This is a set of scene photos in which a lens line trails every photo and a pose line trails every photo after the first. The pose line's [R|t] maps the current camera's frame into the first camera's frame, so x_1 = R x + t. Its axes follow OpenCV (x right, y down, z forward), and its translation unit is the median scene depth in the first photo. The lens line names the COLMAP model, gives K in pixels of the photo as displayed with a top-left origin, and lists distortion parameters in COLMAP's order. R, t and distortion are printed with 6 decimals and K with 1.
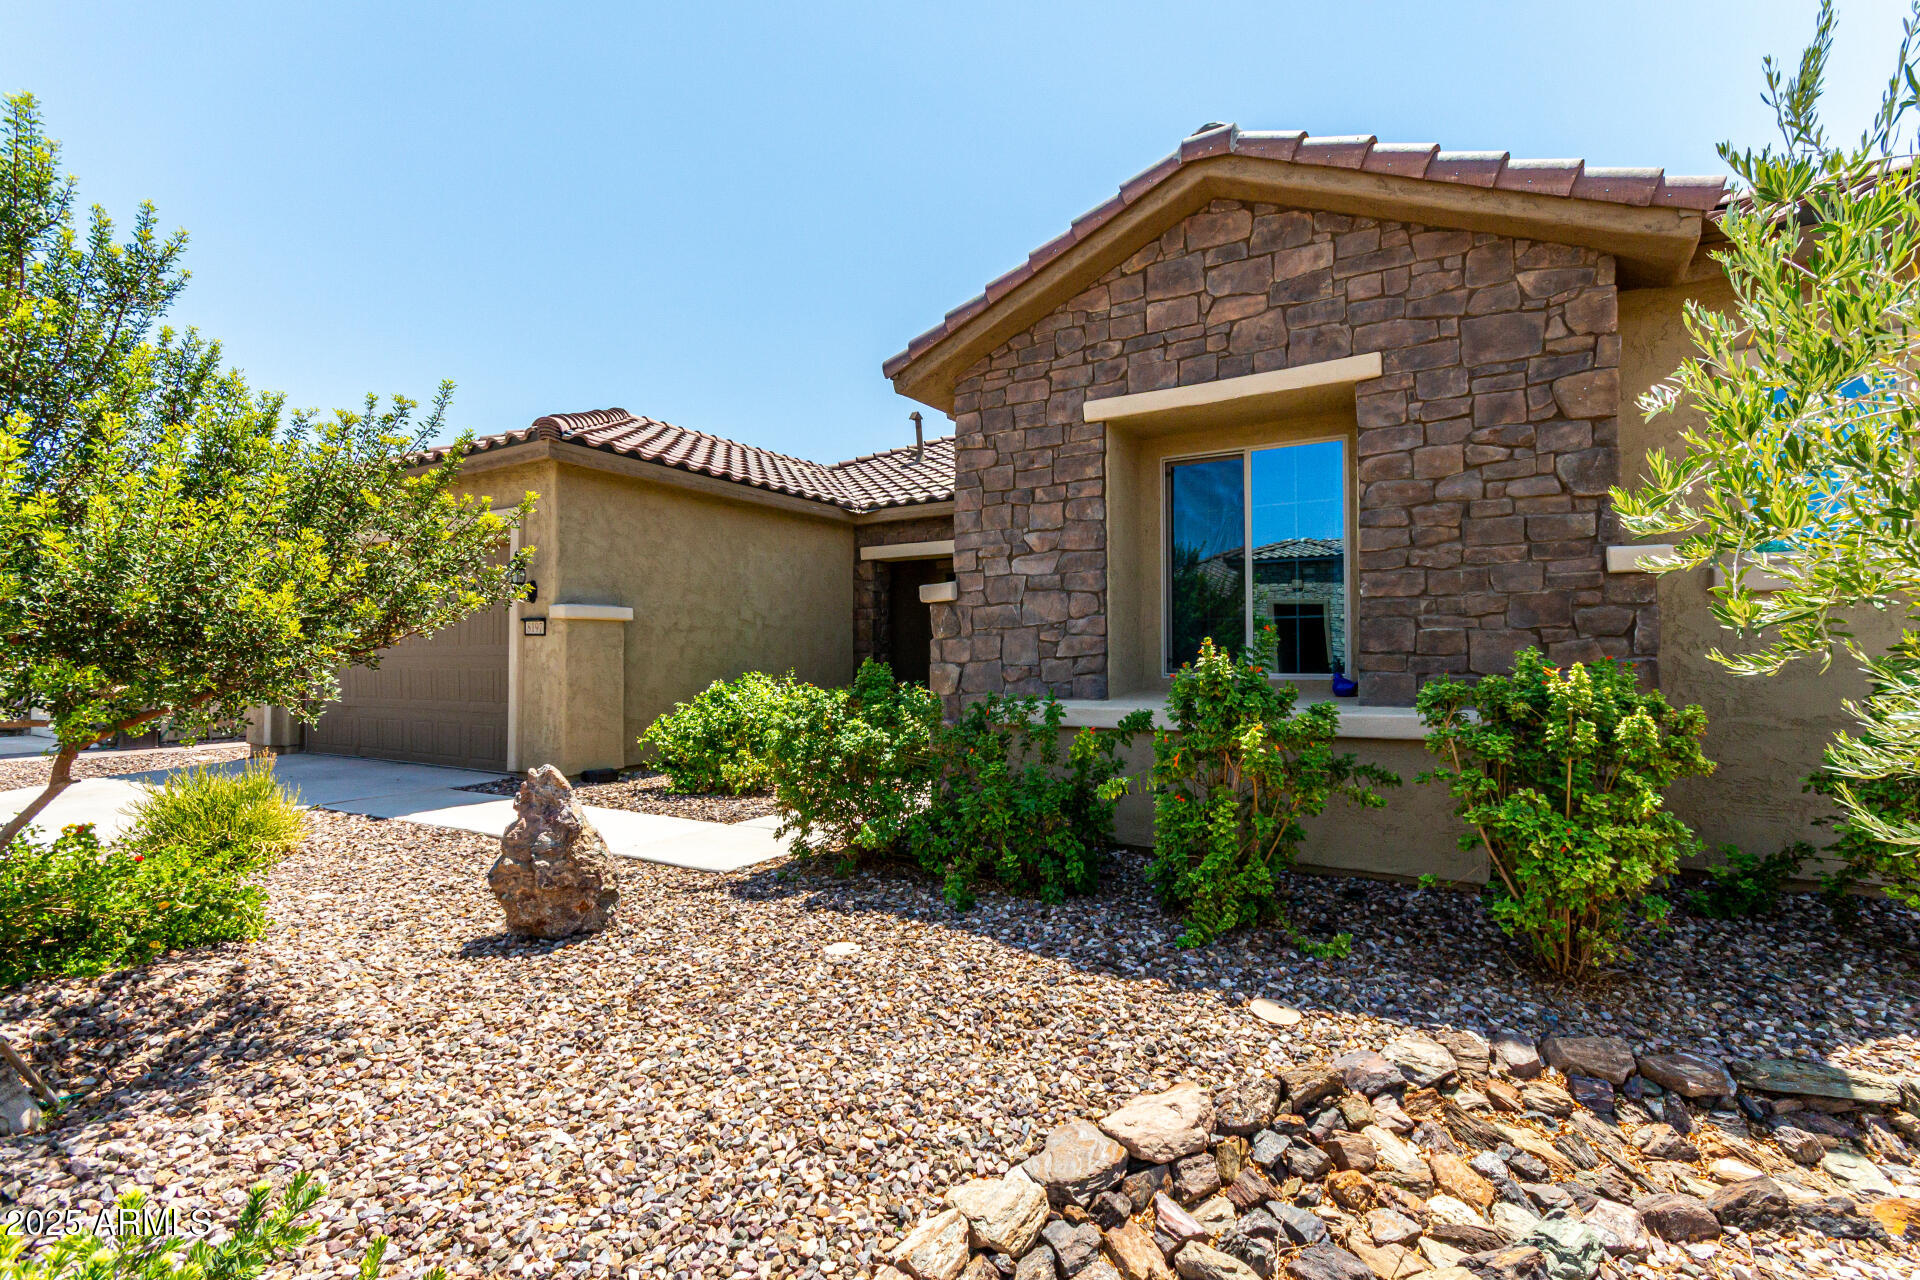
lens RADIAL K [[907.3, 0, 966.9], [0, 907.3, 651.2], [0, 0, 1]] dist [0.011751, -0.001176]
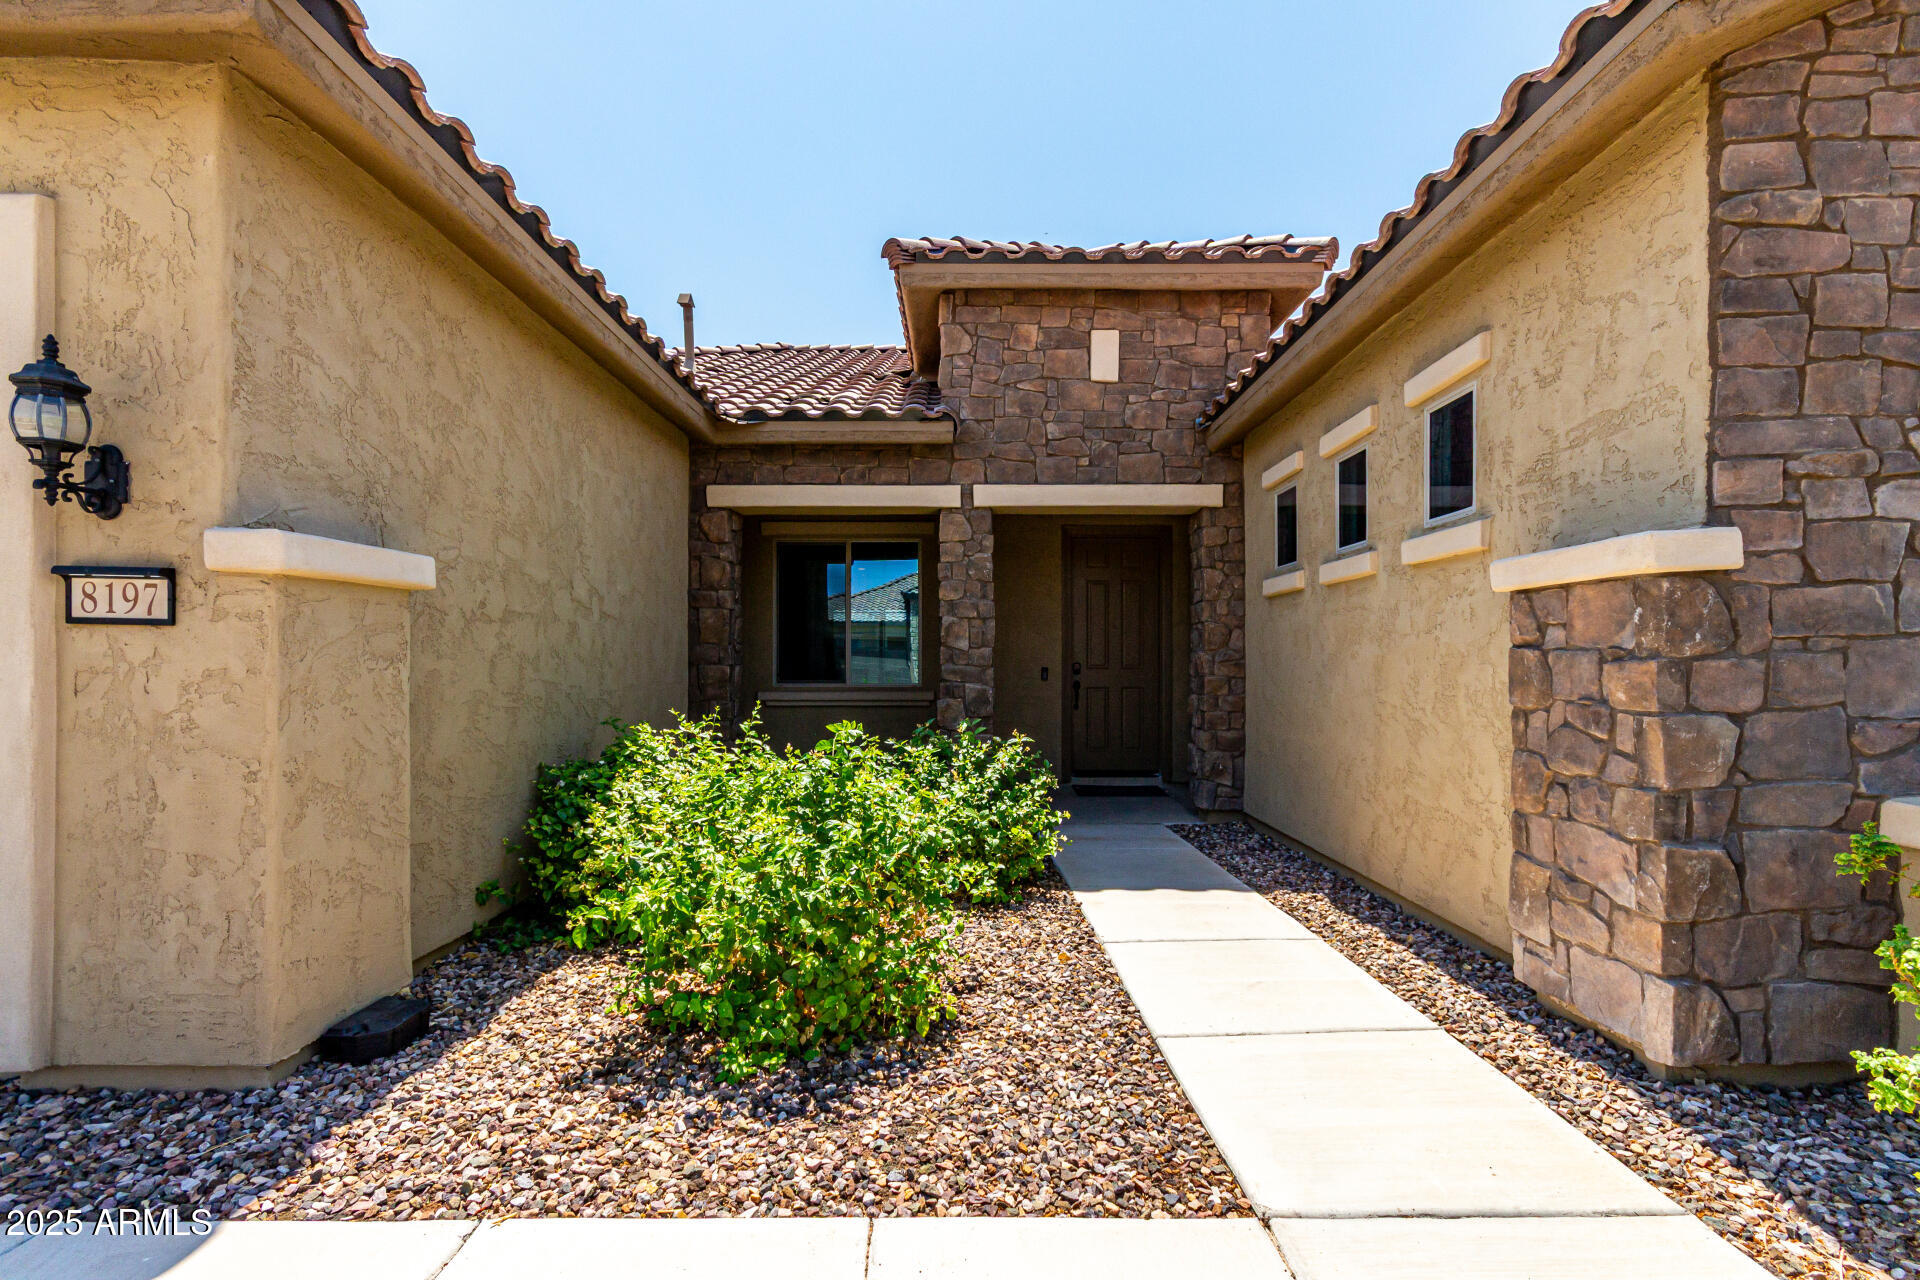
lens RADIAL K [[907.3, 0, 966.9], [0, 907.3, 651.2], [0, 0, 1]] dist [0.011751, -0.001176]
pose [[0.849866, 0.008608, 0.526928, -0.667197], [-0.007571, 0.999963, -0.004125, -0.015396], [-0.526944, -0.000484, 0.849900, 0.991488]]
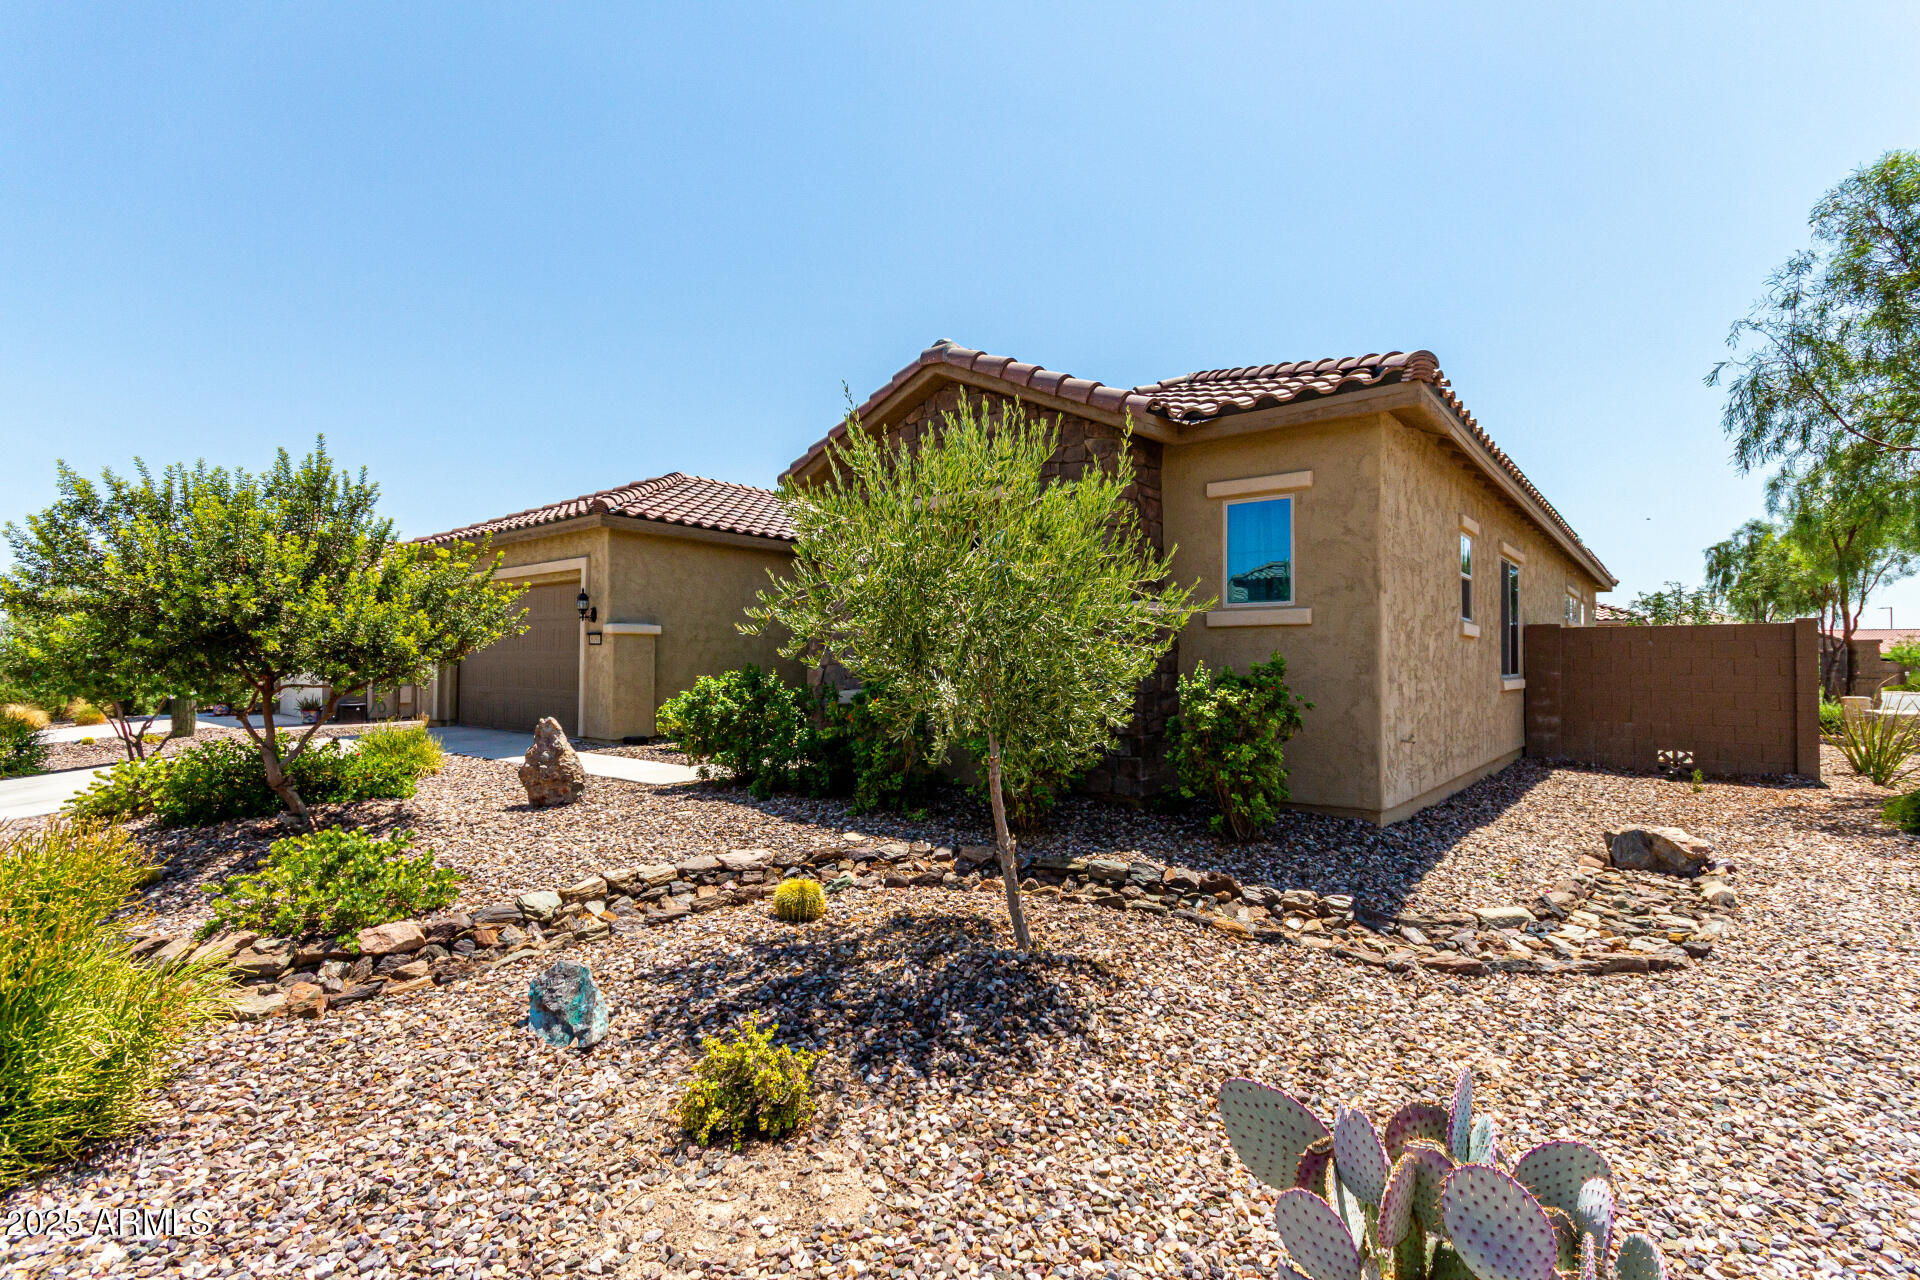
lens RADIAL K [[897.6, 0, 949.5], [0, 897.6, 656.5], [0, 0, 1]] dist [0.032268, 0.000082]
pose [[0.988359, 0.006783, -0.151986, 0.535055], [-0.006217, 0.999972, 0.004196, -0.012816], [0.152010, -0.003203, 0.988374, -0.609289]]
